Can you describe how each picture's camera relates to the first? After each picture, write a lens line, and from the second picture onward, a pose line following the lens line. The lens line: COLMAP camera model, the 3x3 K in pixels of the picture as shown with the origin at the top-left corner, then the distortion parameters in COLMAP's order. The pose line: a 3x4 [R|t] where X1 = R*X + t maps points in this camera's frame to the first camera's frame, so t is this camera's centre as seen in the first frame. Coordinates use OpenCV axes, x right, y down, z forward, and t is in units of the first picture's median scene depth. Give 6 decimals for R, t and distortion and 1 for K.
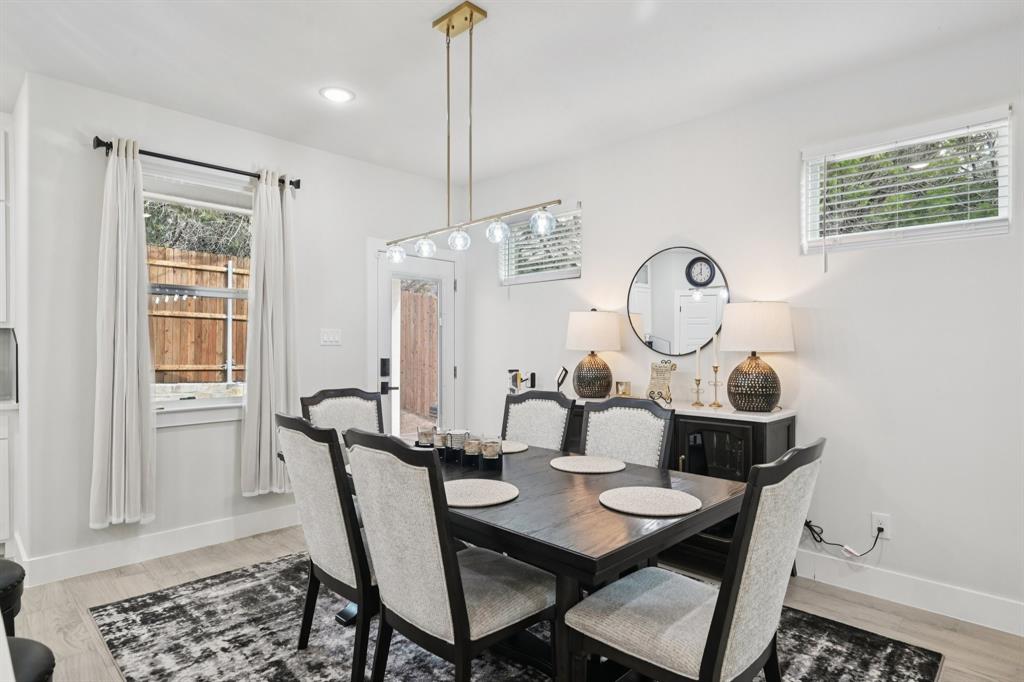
lens RADIAL K [[563.2, 0, 510.5], [0, 563.2, 346.9], [0, 0, 1]] dist [-0.013796, 0.006717]
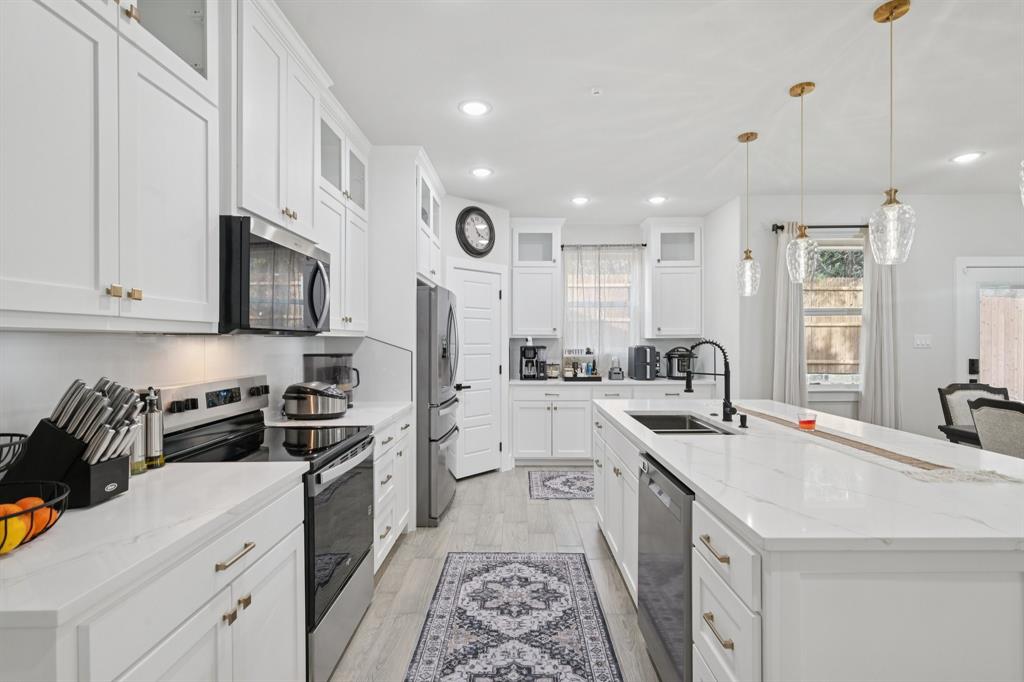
lens RADIAL K [[479.5, 0, 514.1], [0, 479.5, 341.9], [0, 0, 1]] dist [-0.007850, 0.004253]
pose [[0.695551, -0.003697, -0.718467, -0.258748], [0.002863, 0.999993, -0.002374, -0.022488], [0.718471, -0.000406, 0.695557, -0.552124]]
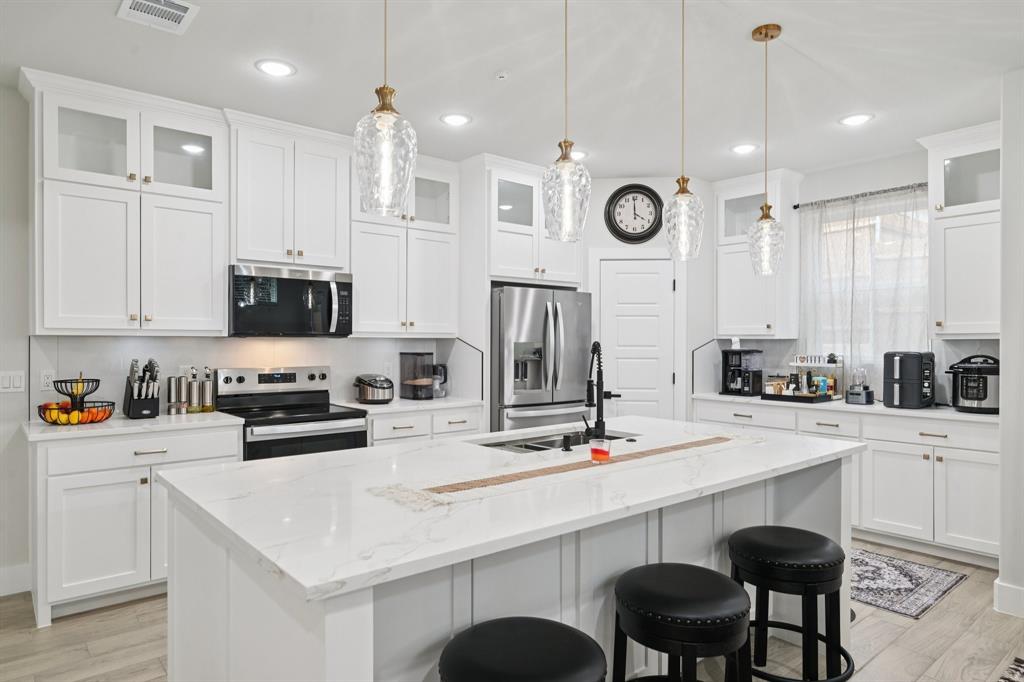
lens RADIAL K [[621.0, 0, 514.4], [0, 621.0, 345.5], [0, 0, 1]] dist [-0.009229, 0.006534]
pose [[-0.092479, 0.001574, -0.995713, 0.254399], [-0.005896, 0.999980, 0.002129, -0.023171], [0.995697, 0.006068, -0.092468, 0.261498]]
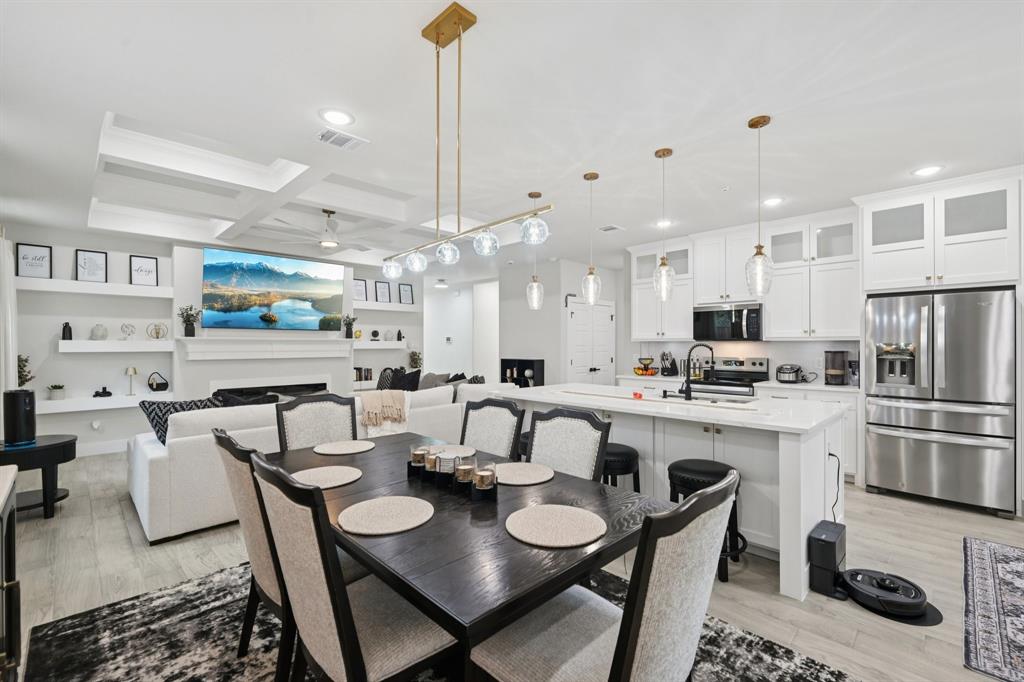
lens RADIAL K [[440.7, 0, 513.0], [0, 440.7, 344.3], [0, 0, 1]] dist [-0.004526, 0.001866]
pose [[-0.999918, -0.001744, 0.012666, -0.171236], [-0.001668, 0.999980, 0.006033, -0.030757], [-0.012676, 0.006011, -0.999902, 1.413269]]
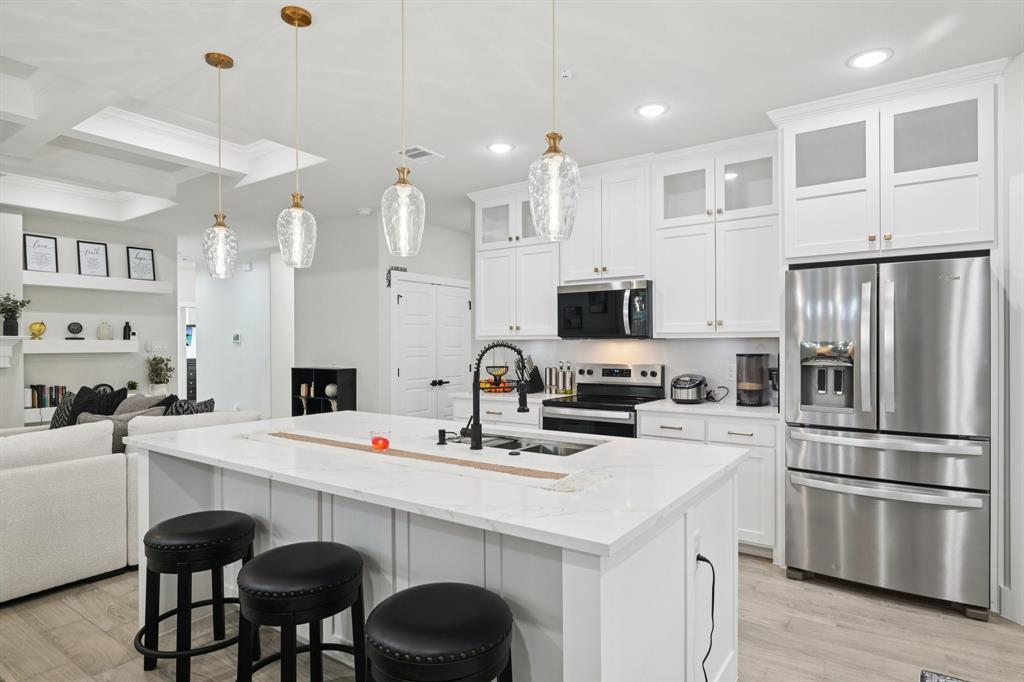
lens RADIAL K [[563.2, 0, 515.3], [0, 563.2, 347.2], [0, 0, 1]] dist [-0.013796, 0.006717]
pose [[-0.985774, 0.000753, -0.168073, -0.525202], [-0.000751, 0.999960, 0.008883, -0.026471], [0.168073, 0.008883, -0.985734, 1.044196]]
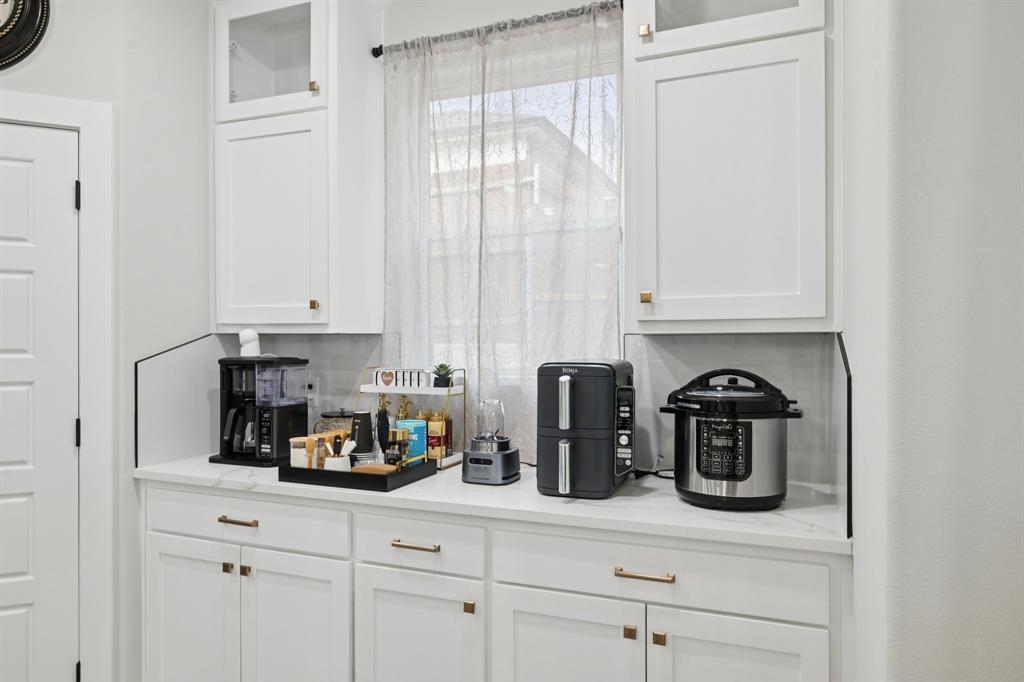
lens RADIAL K [[667.1, 0, 512.7], [0, 667.1, 342.6], [0, 0, 1]] dist [0.002731, 0.002541]
pose [[0.385354, -0.002271, -0.922766, -0.615954], [-0.003244, 0.999987, -0.003816, -0.027807], [0.922763, 0.004464, 0.385341, 0.685471]]
